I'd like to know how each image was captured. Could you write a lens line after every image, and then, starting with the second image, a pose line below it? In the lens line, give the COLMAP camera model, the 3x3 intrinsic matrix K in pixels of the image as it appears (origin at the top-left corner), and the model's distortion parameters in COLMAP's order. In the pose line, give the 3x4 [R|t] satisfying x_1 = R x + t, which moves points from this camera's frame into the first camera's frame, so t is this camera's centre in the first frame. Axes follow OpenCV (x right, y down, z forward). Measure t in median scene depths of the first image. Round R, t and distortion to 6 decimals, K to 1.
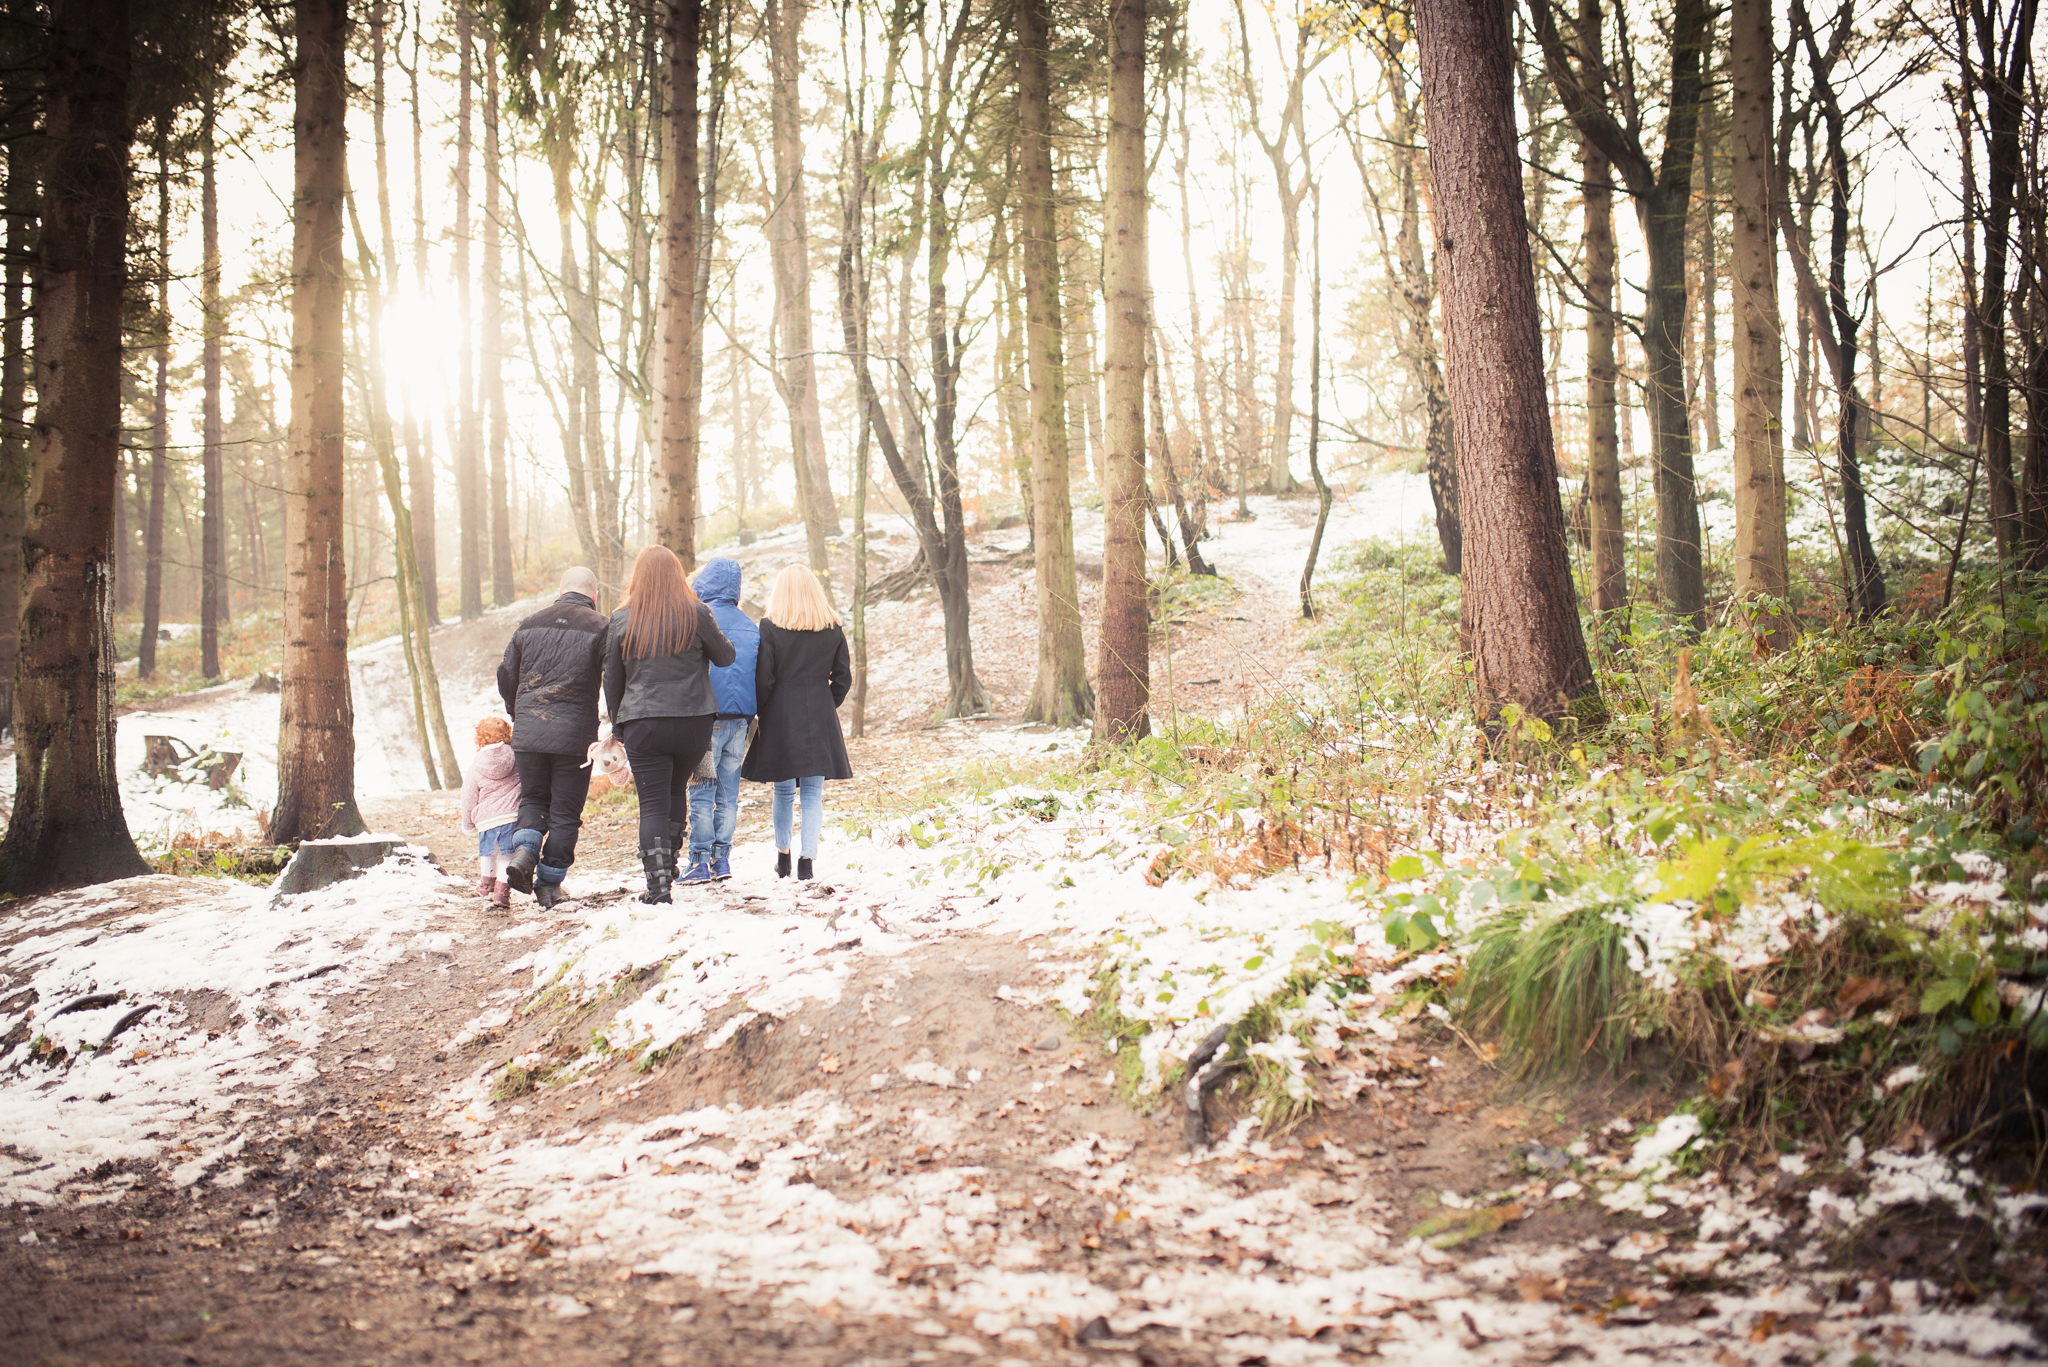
lens RADIAL K [[2129.6, 0, 1022.2], [0, 2129.6, 682.9], [0, 0, 1]] dist [-0.005291, 0.000263]
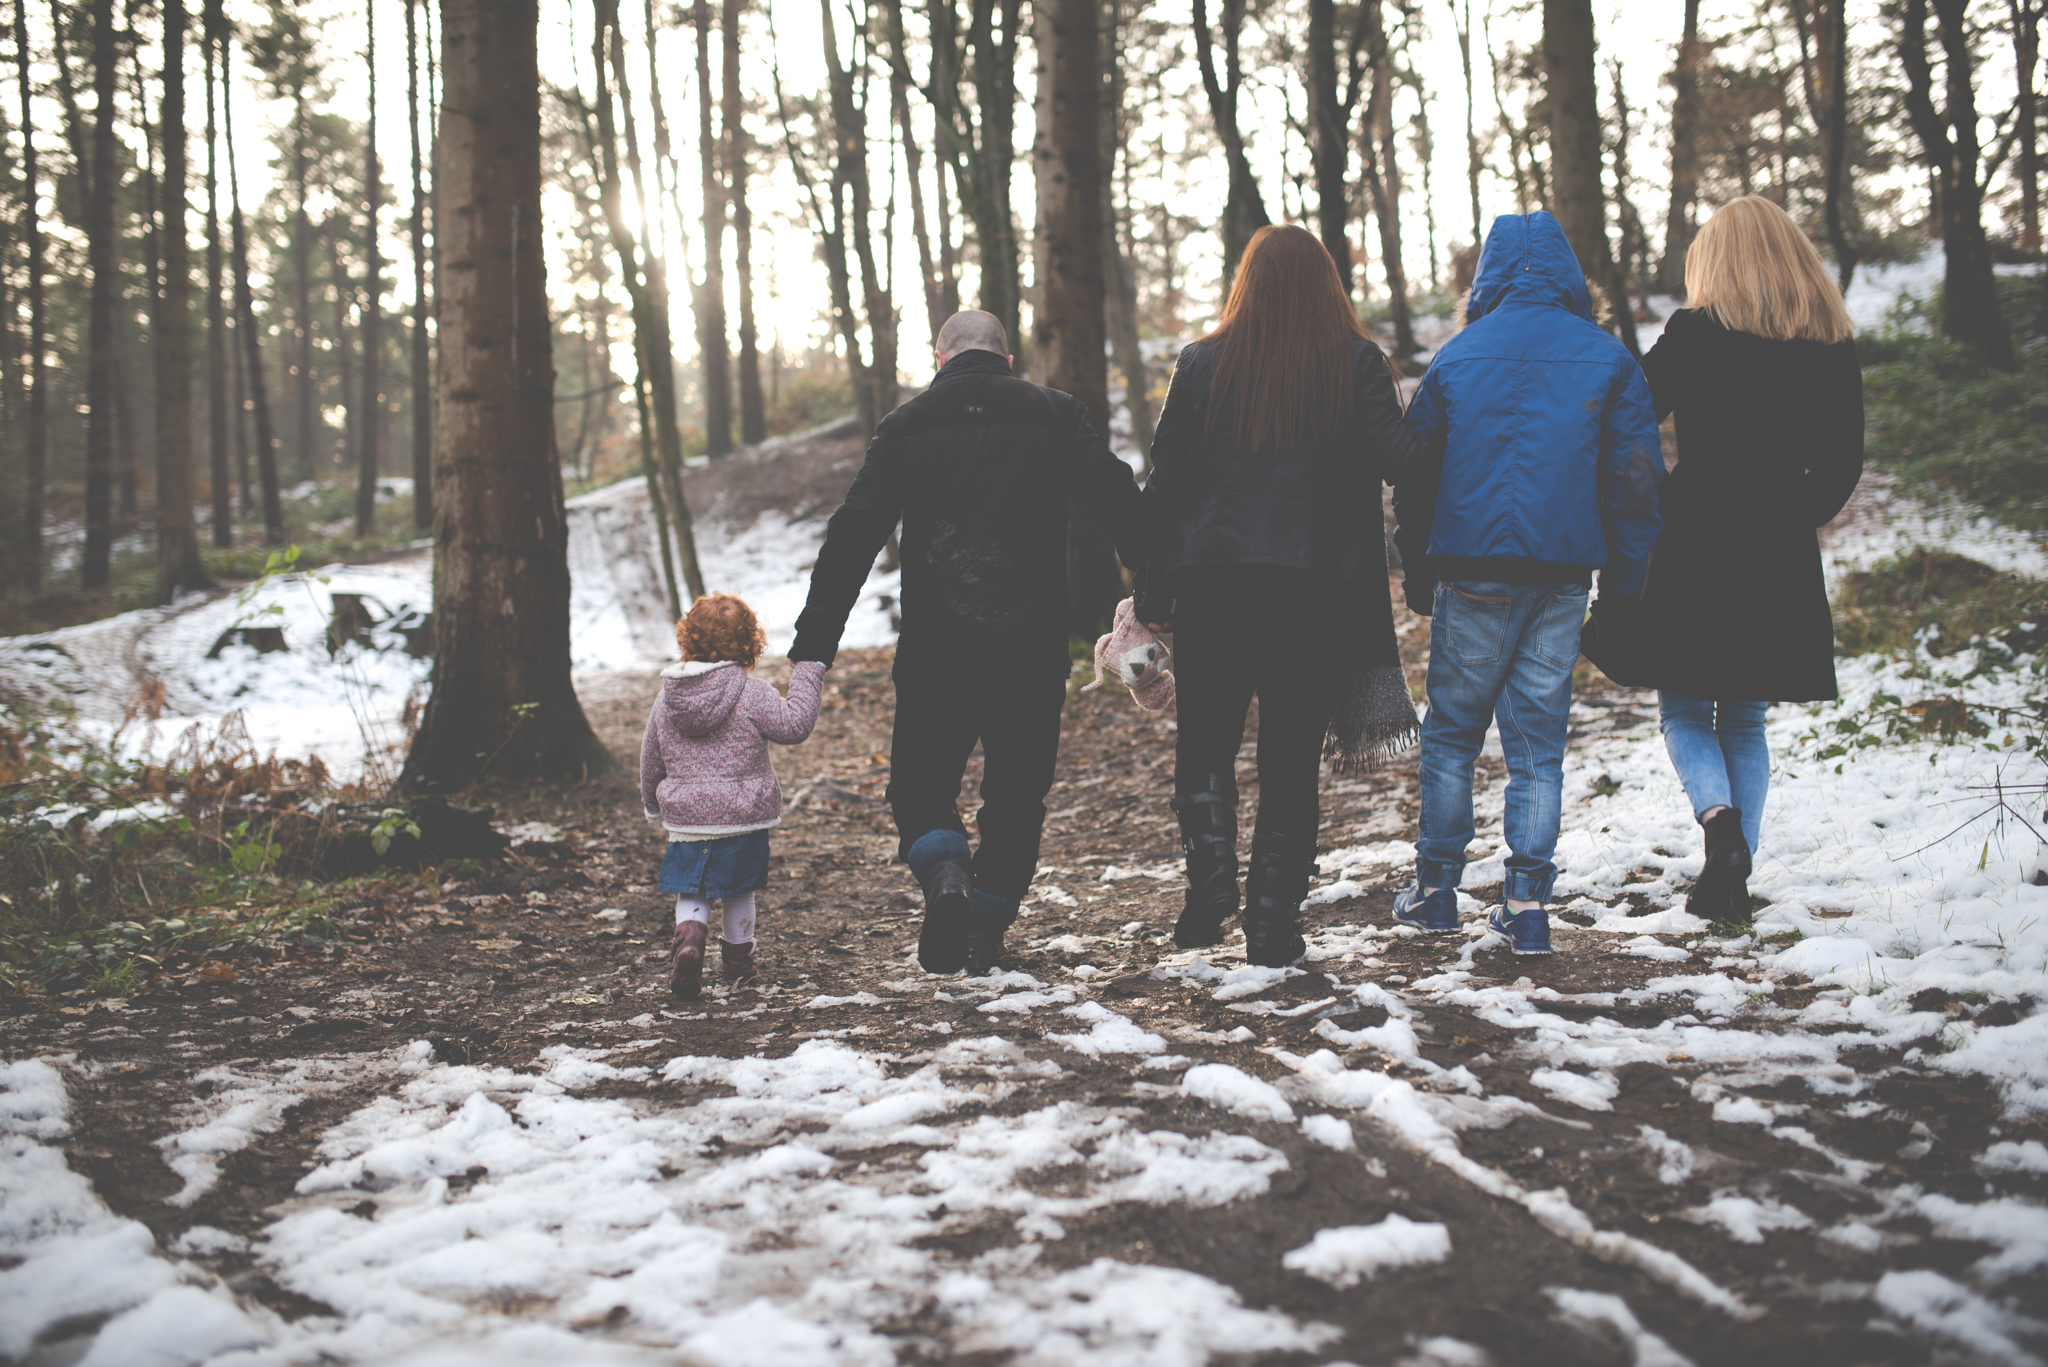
lens RADIAL K [[2129.6, 0, 1022.2], [0, 2129.6, 682.9], [0, 0, 1]] dist [-0.005291, 0.000263]
pose [[0.994536, 0.002842, -0.104355, -0.066558], [0.003681, 0.998053, 0.062261, 0.009660], [0.104329, -0.062305, 0.992589, 0.221143]]
